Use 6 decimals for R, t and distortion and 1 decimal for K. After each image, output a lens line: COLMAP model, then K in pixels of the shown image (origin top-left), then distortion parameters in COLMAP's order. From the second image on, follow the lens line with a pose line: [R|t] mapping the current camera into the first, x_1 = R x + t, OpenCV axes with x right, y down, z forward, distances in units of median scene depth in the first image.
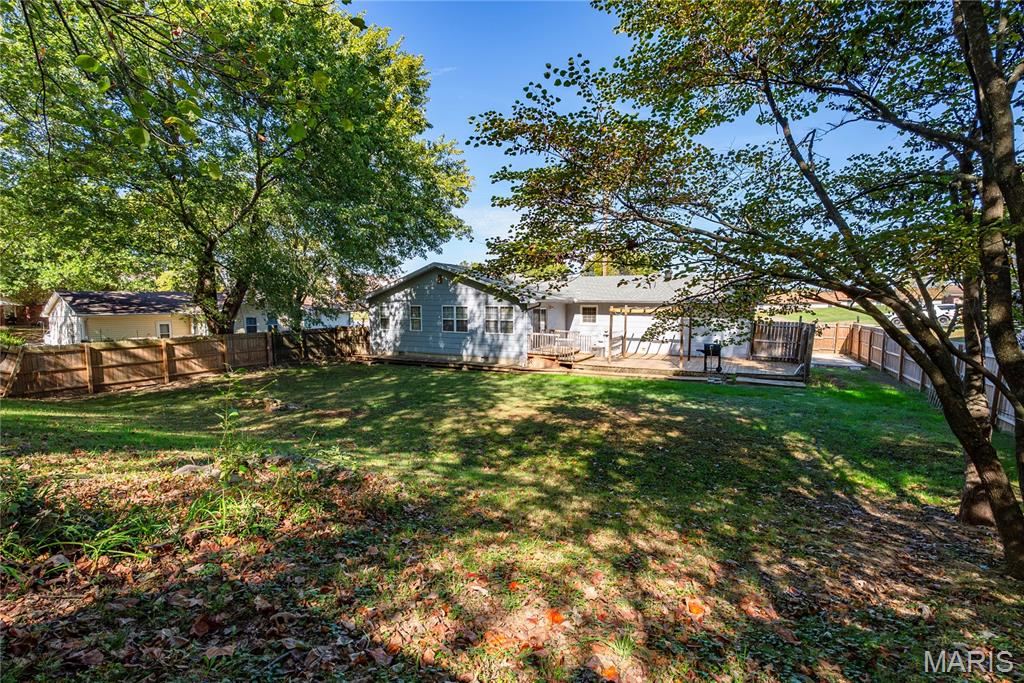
lens RADIAL K [[456.6, 0, 510.9], [0, 456.6, 343.2], [0, 0, 1]] dist [-0.001215, -0.000476]
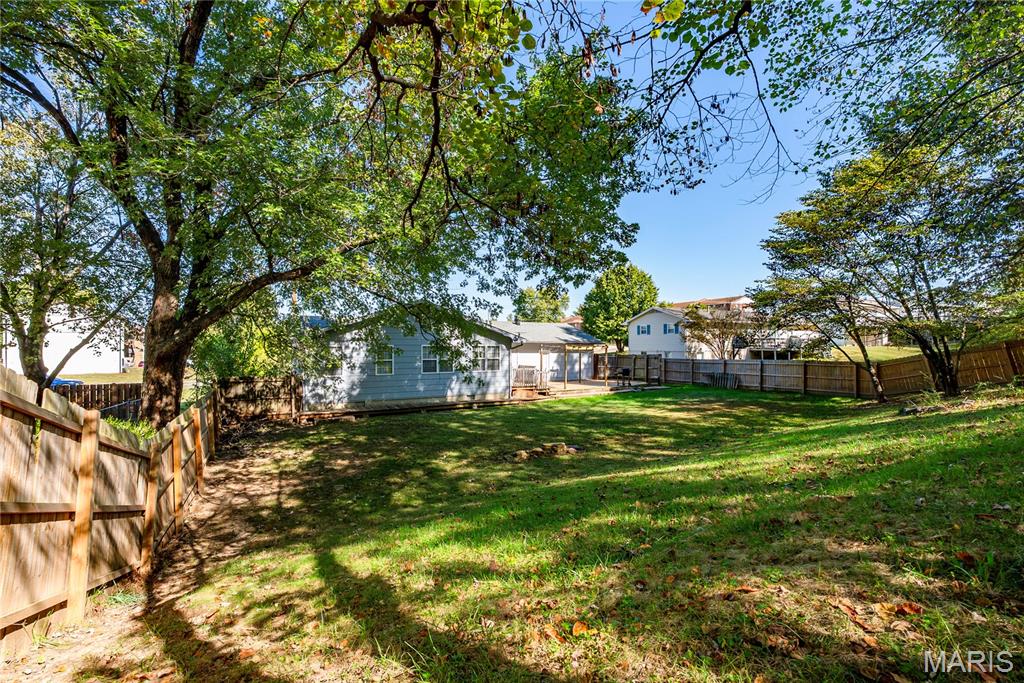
lens RADIAL K [[456.6, 0, 511.5], [0, 456.6, 343.3], [0, 0, 1]] dist [-0.001215, -0.000476]
pose [[0.537610, 0.004116, 0.843184, -0.878450], [0.075764, 0.995707, -0.053167, -0.024093], [-0.839783, 0.092466, 0.534990, 0.362319]]
